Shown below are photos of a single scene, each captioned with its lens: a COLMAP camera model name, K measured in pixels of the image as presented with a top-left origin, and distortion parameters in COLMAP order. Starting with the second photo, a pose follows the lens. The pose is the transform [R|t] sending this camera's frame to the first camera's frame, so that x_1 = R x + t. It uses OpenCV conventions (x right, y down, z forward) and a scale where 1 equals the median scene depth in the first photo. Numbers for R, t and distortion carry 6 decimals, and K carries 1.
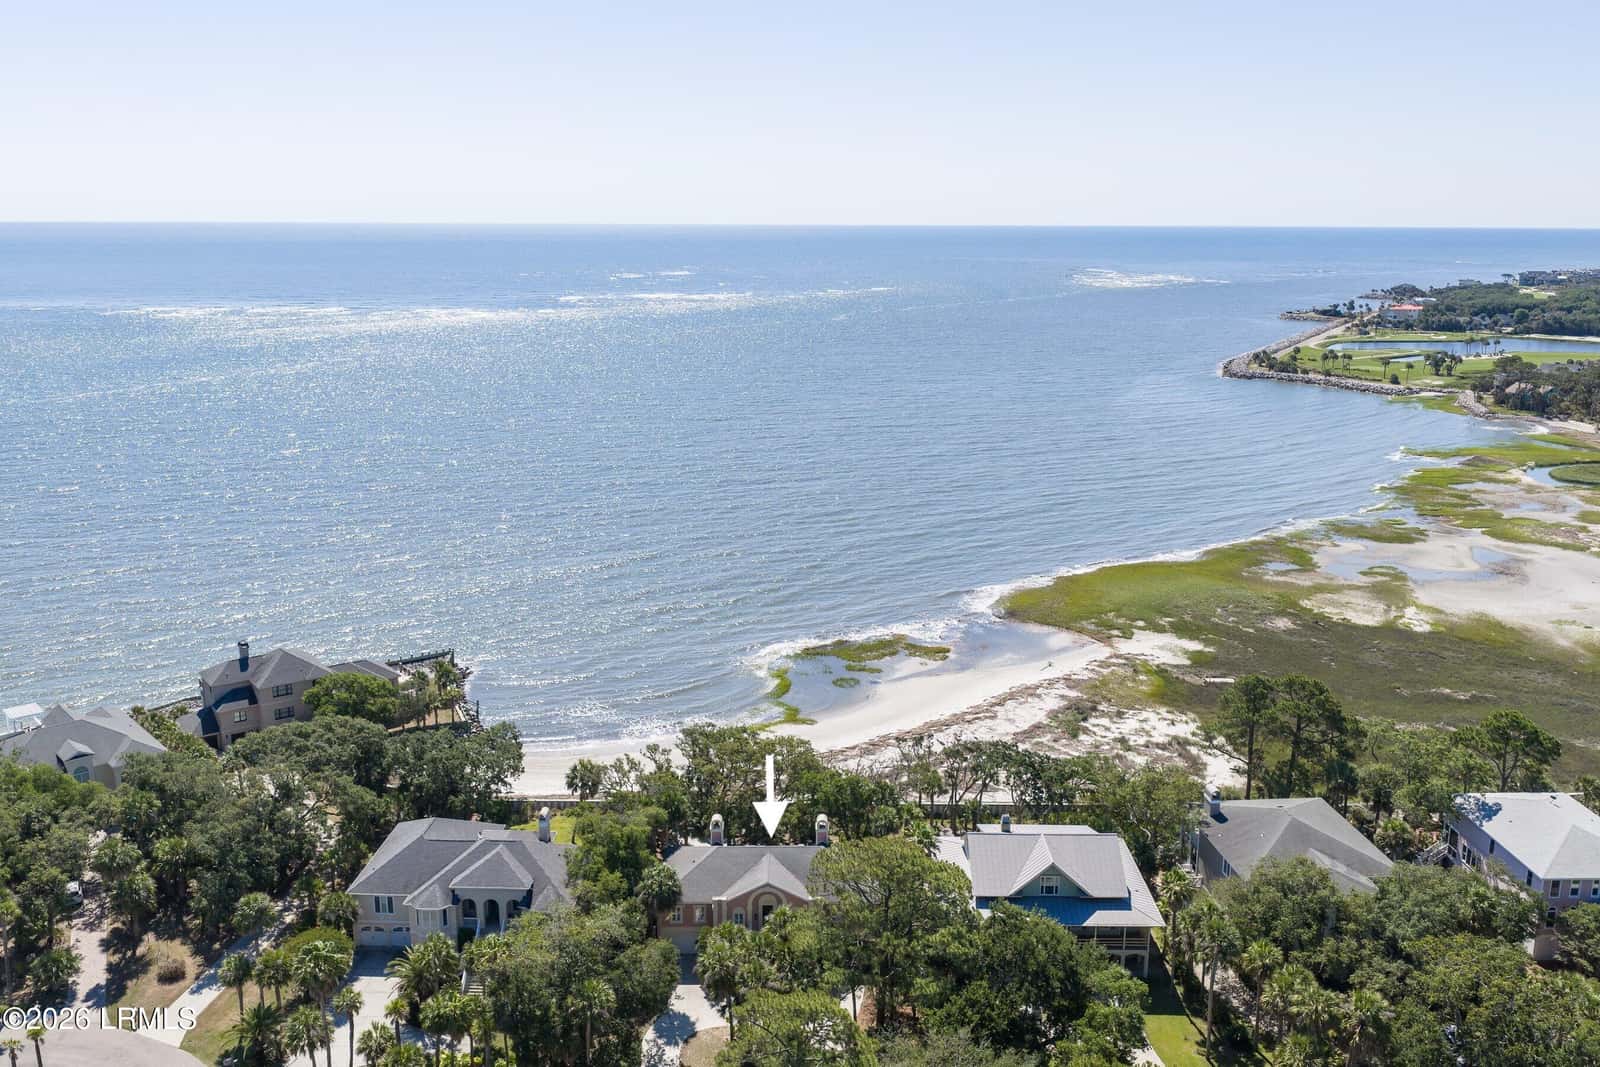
lens RADIAL K [[1339.0, 0, 800.0], [0, 1339.0, 533.5], [0, 0, 1]] dist [0.013004, -0.017266]
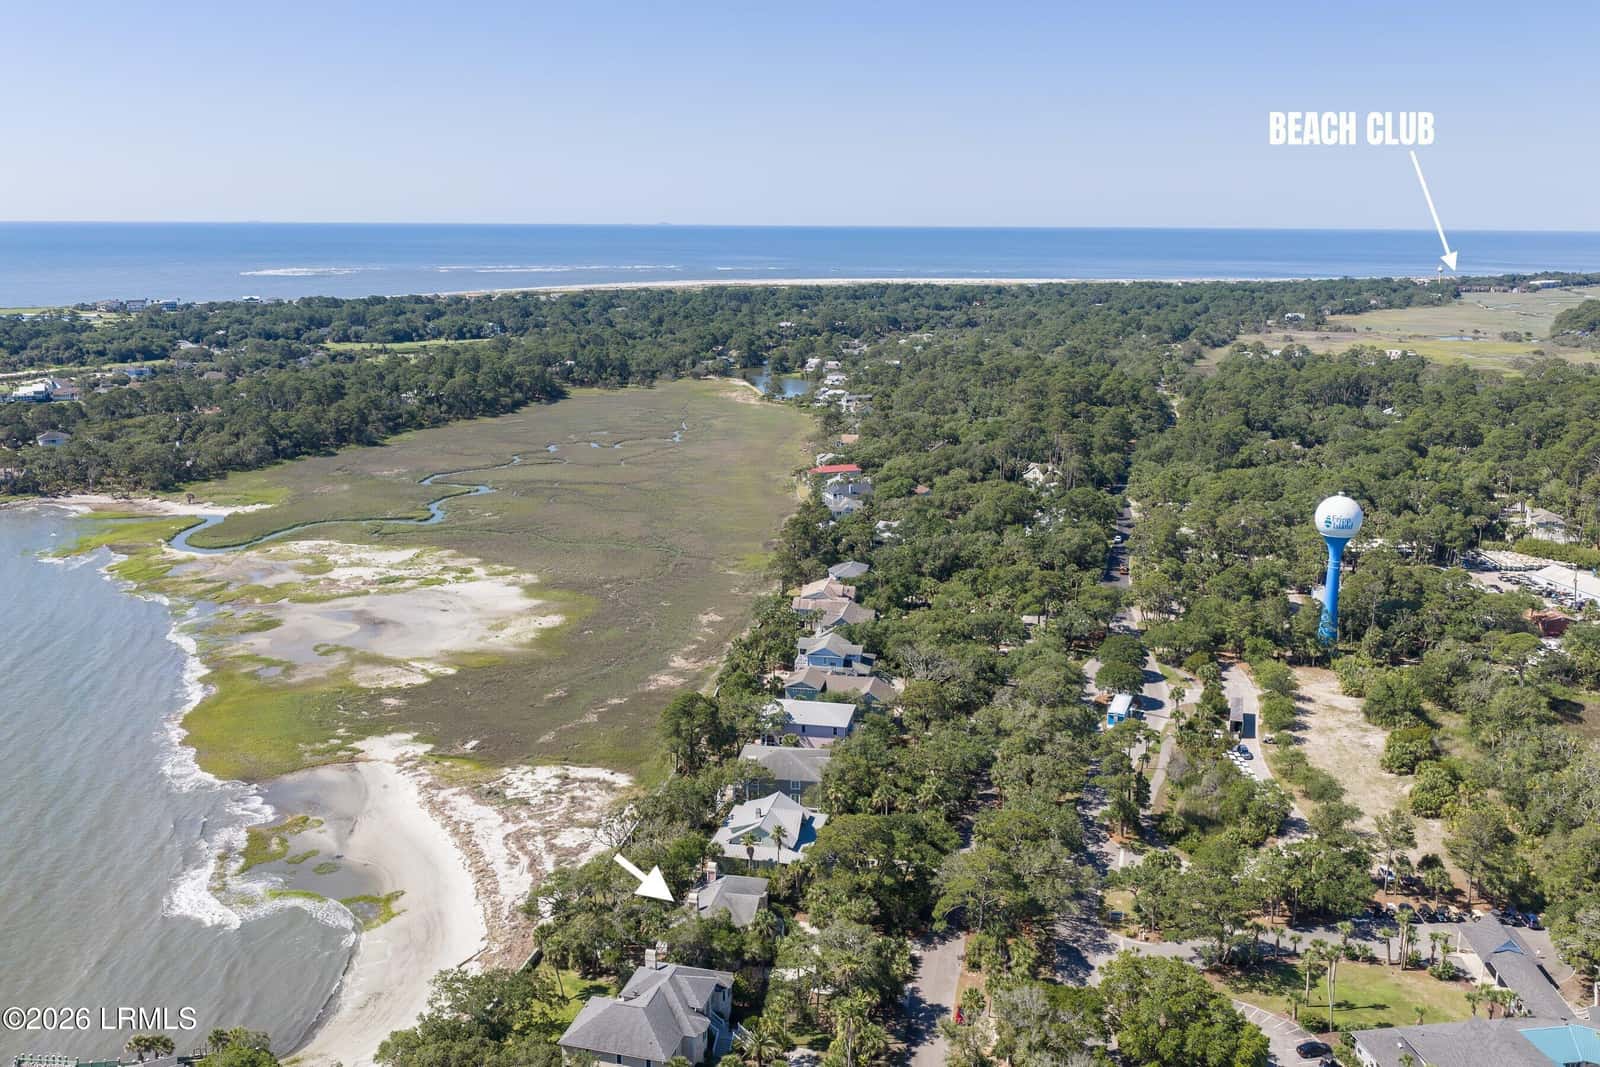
lens RADIAL K [[1339.0, 0, 800.0], [0, 1339.0, 533.5], [0, 0, 1]] dist [0.013004, -0.017266]
pose [[0.217858, -0.227150, 0.949179, -1.282871], [0.220245, 0.958894, 0.178924, -0.398372], [-0.950805, 0.170072, 0.258931, 0.371651]]
